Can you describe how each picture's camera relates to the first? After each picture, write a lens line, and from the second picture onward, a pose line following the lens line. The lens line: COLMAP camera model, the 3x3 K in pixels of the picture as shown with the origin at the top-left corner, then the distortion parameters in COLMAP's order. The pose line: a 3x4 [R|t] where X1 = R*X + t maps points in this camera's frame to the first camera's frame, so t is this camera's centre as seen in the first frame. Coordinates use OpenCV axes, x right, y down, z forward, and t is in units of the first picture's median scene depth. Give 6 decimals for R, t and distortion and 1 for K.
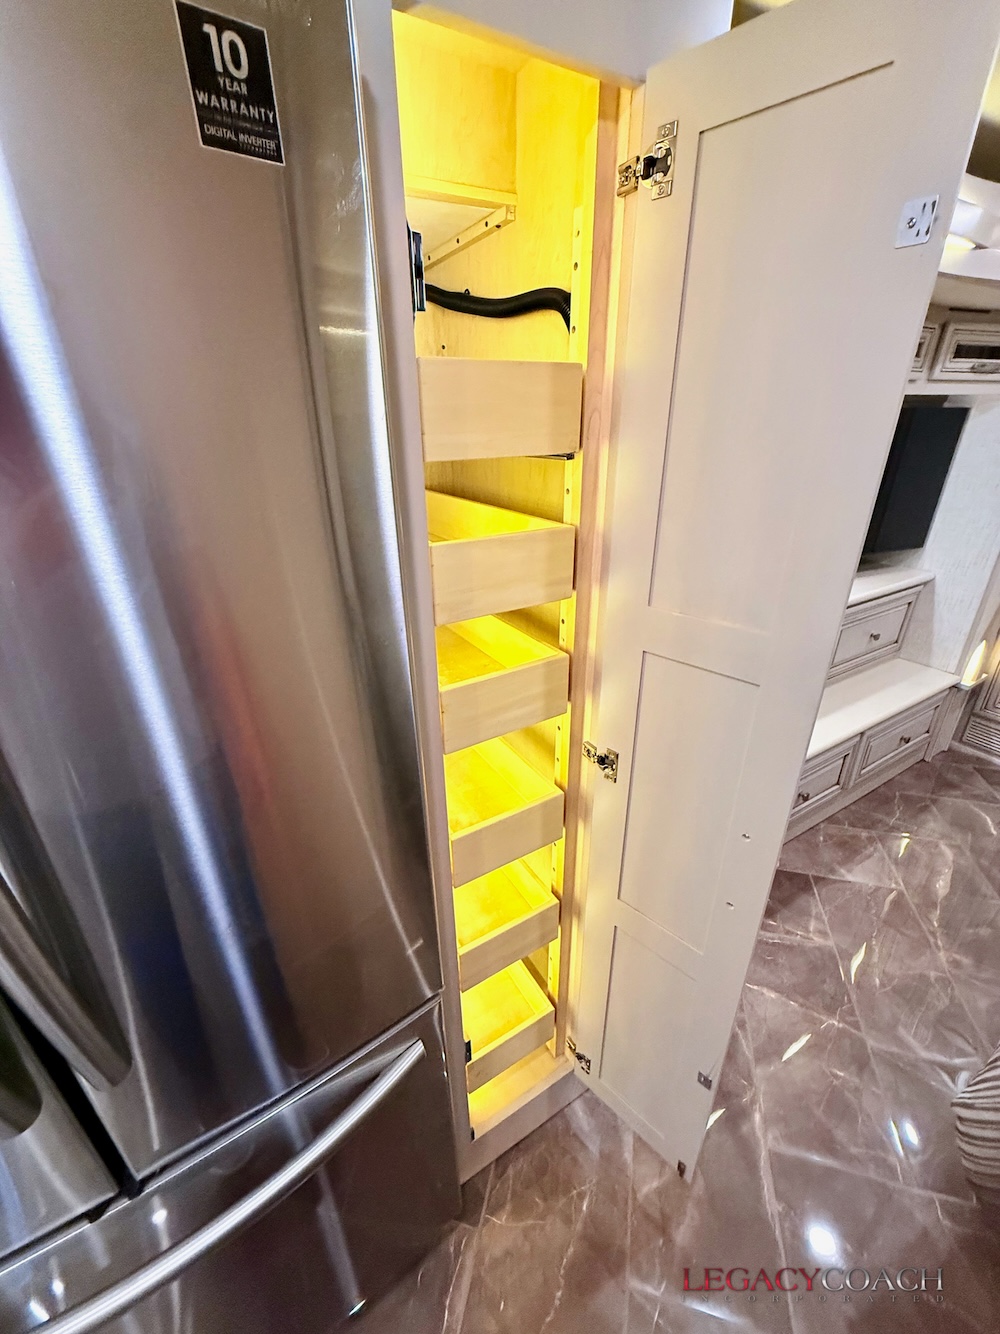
lens RADIAL K [[535.0, 0, 500.6], [0, 535.0, 663.8], [0, 0, 1]] dist [-0.002132, -0.000198]
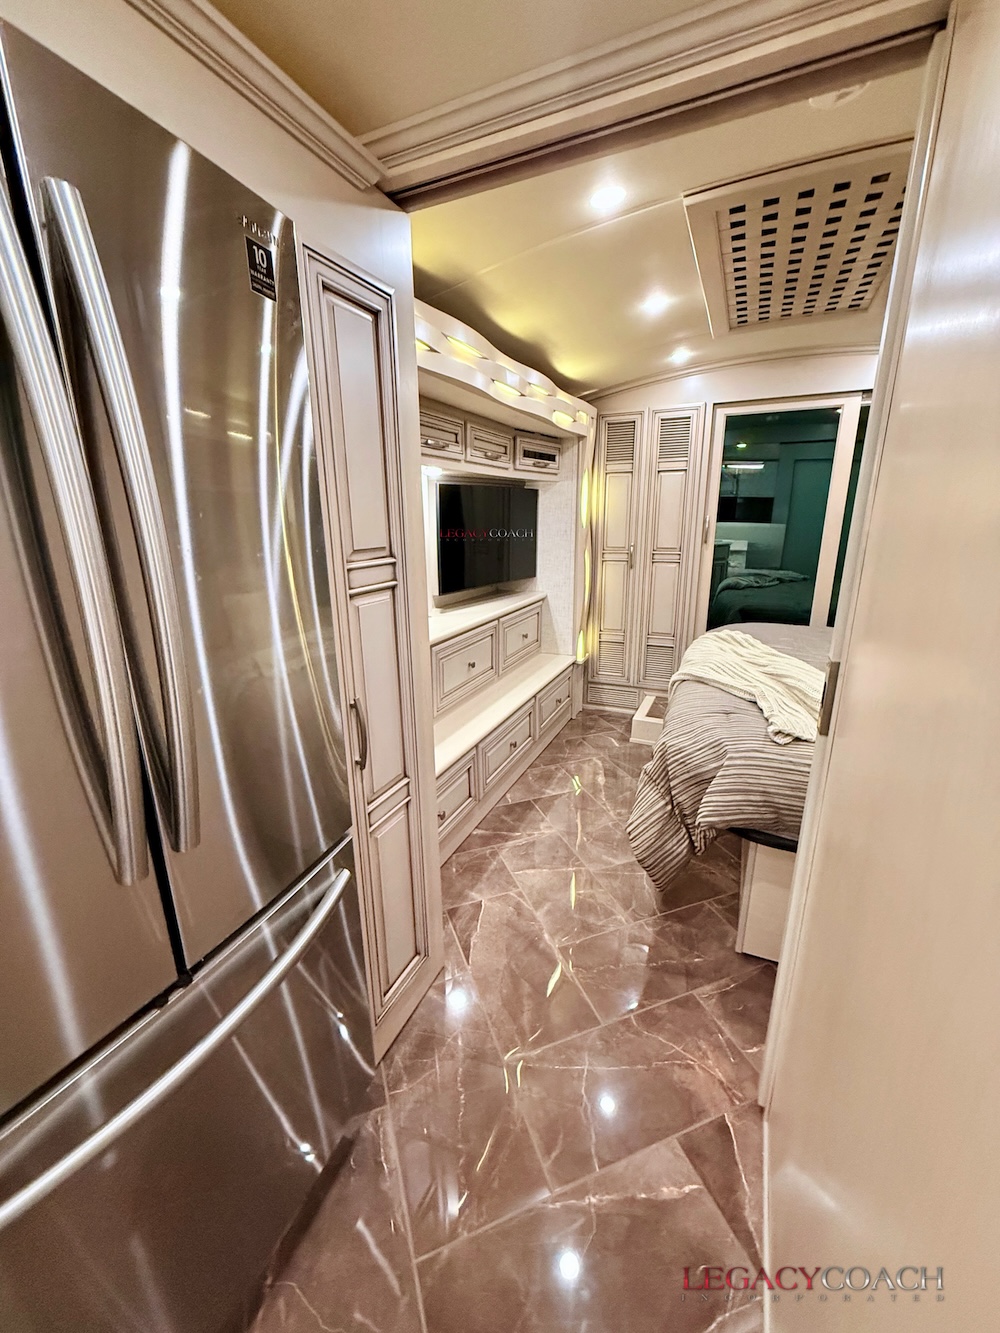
lens RADIAL K [[534.6, 0, 500.6], [0, 534.6, 663.3], [0, 0, 1]] dist [-0.002132, -0.000198]
pose [[0.819582, -0.147691, 0.553599, -0.213239], [0.238830, 0.966326, -0.095780, 0.180371], [-0.520812, 0.210715, 0.827257, -0.191344]]
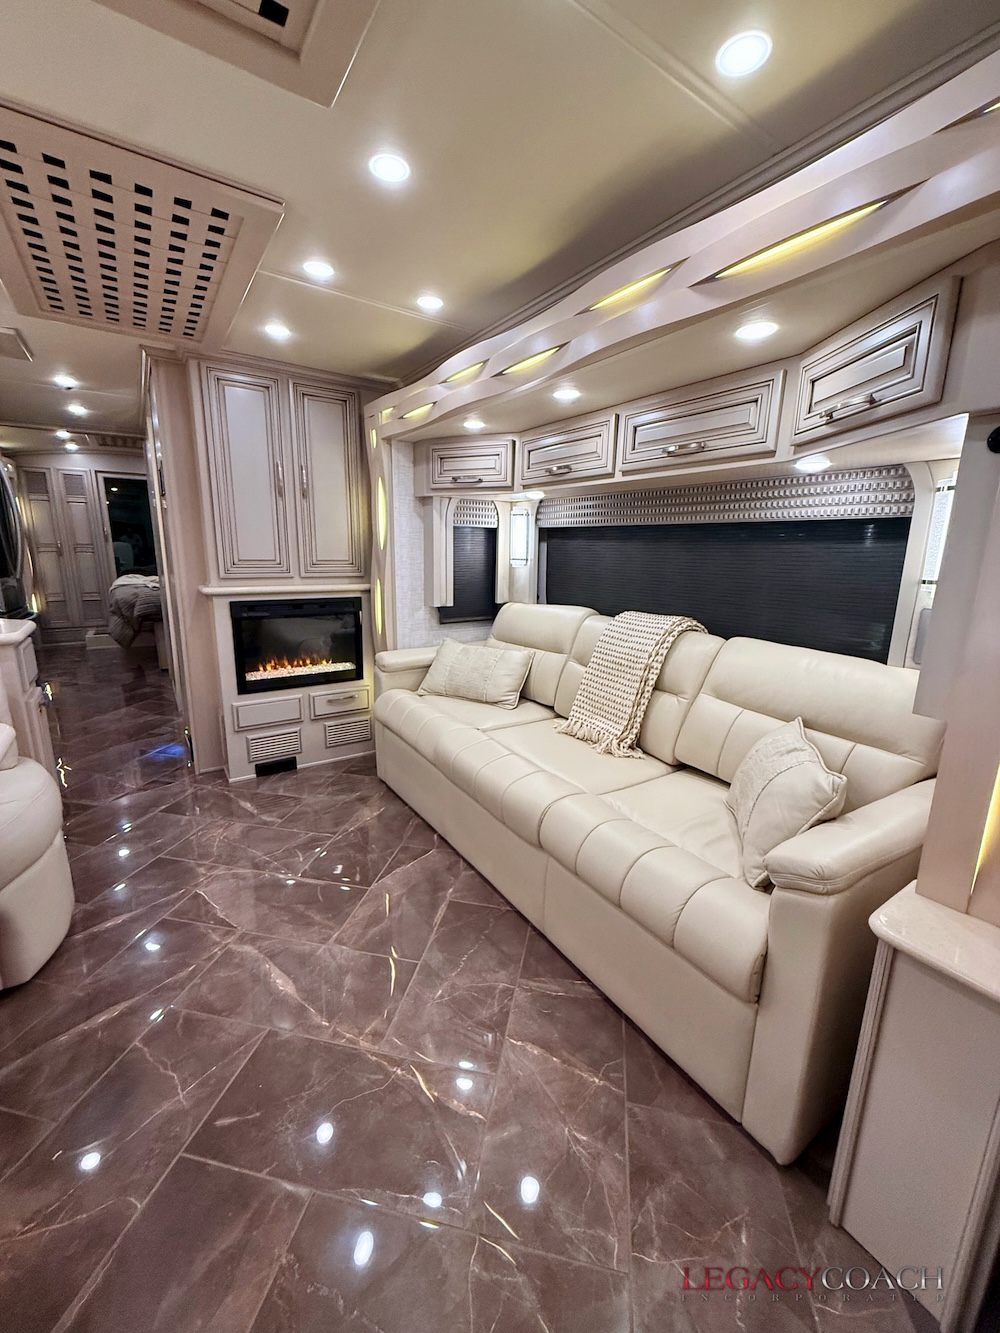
lens RADIAL K [[534.6, 0, 500.6], [0, 534.6, 663.3], [0, 0, 1]] dist [-0.002132, -0.000198]
pose [[-0.056934, -0.199085, 0.978327, -2.966106], [0.403296, 0.891822, 0.204951, 1.013875], [-0.913296, 0.406225, 0.029515, -1.613603]]
